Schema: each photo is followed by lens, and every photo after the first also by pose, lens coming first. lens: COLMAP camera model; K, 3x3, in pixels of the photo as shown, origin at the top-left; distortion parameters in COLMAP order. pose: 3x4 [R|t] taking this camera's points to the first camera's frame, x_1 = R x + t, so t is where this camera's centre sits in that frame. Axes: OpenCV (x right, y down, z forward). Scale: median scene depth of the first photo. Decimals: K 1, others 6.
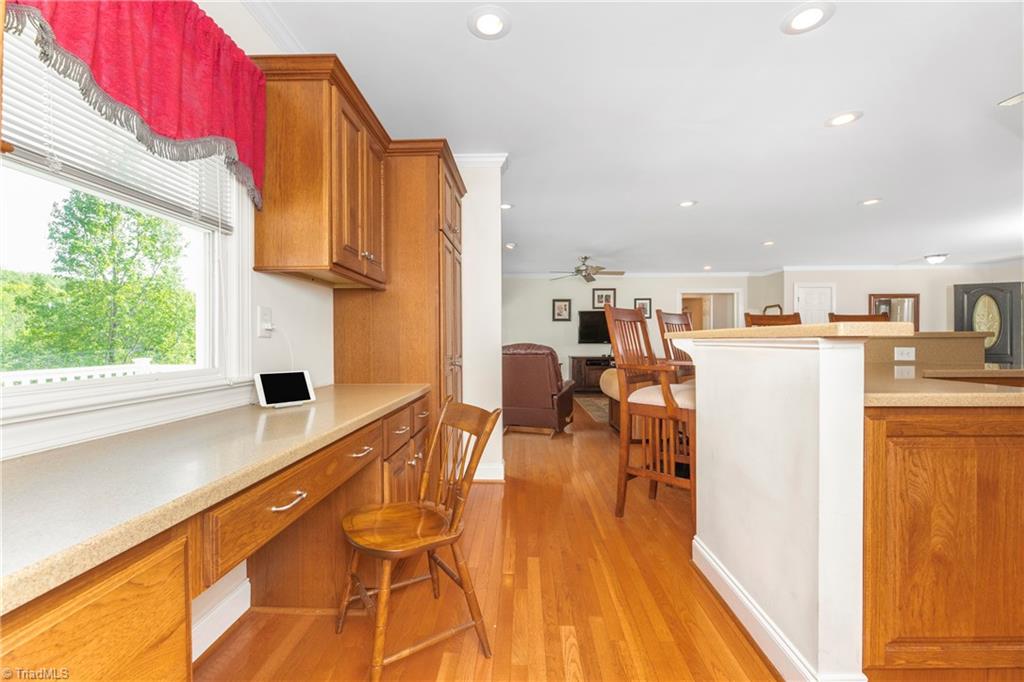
lens RADIAL K [[415.1, 0, 508.3], [0, 415.1, 340.2], [0, 0, 1]] dist [-0.002555, -0.000524]
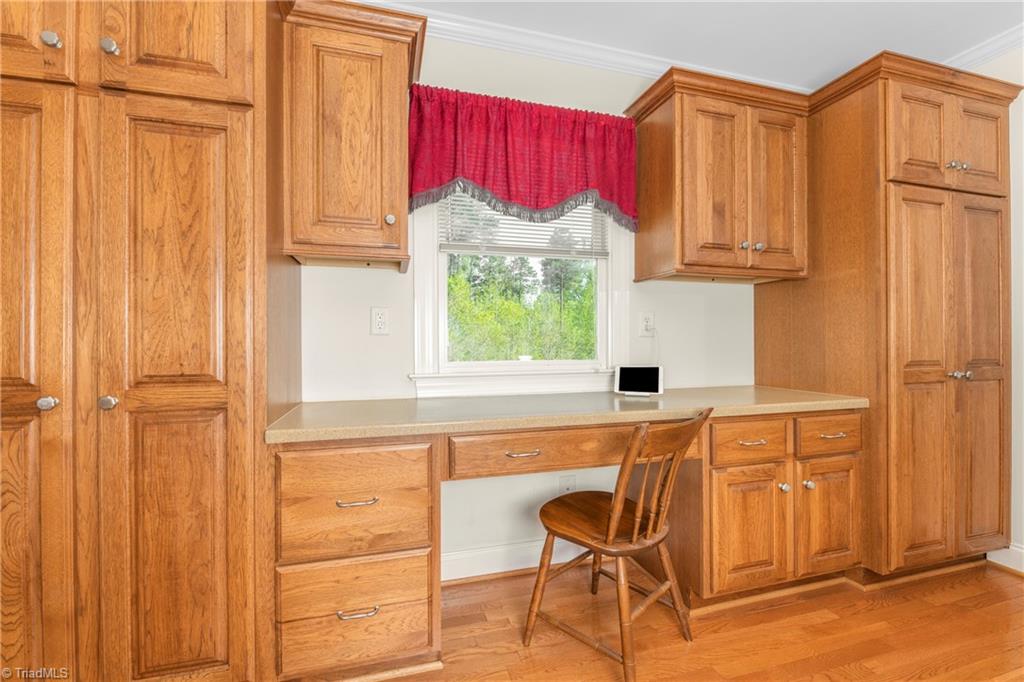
lens RADIAL K [[440.2, 0, 559.3], [0, 440.2, 340.4], [0, 0, 1]] dist [-0.001934, -0.000248]
pose [[0.372344, 0.000128, -0.928095, 0.510459], [0.004204, 0.999989, 0.001825, 0.000362], [0.928085, -0.004581, 0.372340, 0.310035]]
